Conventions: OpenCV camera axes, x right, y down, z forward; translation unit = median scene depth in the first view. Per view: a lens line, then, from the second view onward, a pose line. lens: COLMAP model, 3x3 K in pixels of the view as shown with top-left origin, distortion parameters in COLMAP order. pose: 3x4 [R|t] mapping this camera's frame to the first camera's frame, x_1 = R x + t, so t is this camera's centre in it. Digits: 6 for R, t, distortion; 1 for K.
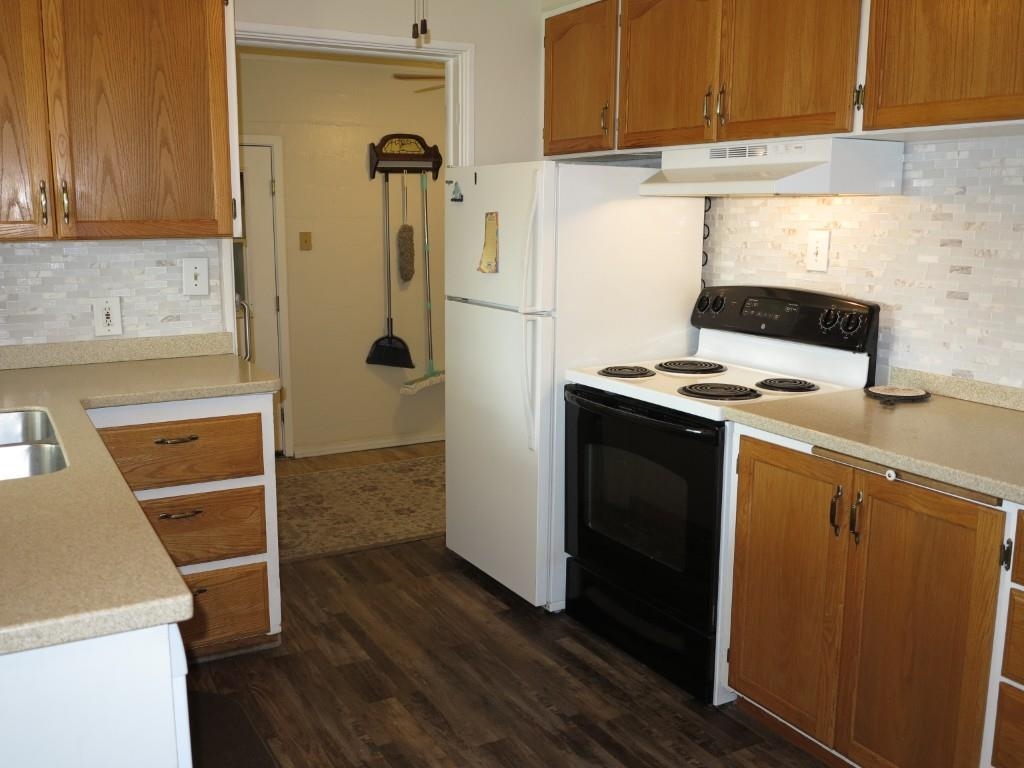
lens RADIAL K [[948.0, 0, 504.9], [0, 948.0, 386.5], [0, 0, 1]] dist [-0.052605, 0.000000]
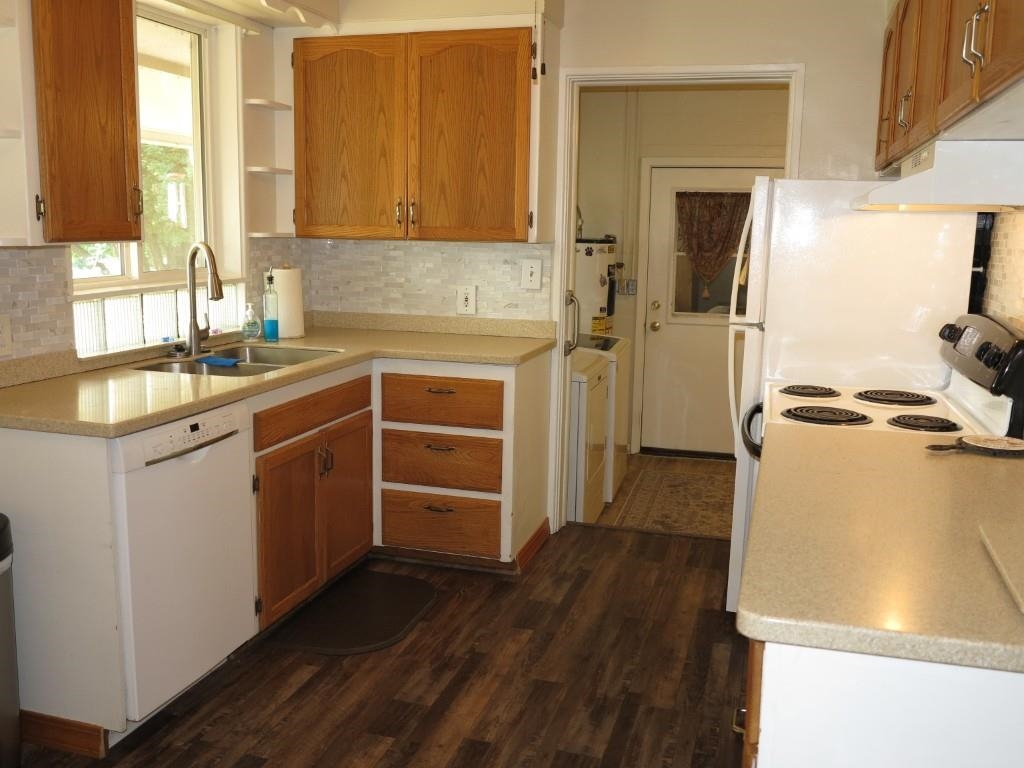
lens RADIAL K [[948.0, 0, 510.1], [0, 948.0, 382.4], [0, 0, 1]] dist [-0.052605, 0.000000]
pose [[0.706407, 0.126906, -0.696336, 0.578170], [-0.145921, 0.988773, 0.032170, -0.011210], [0.692601, 0.078885, 0.716994, 0.091640]]
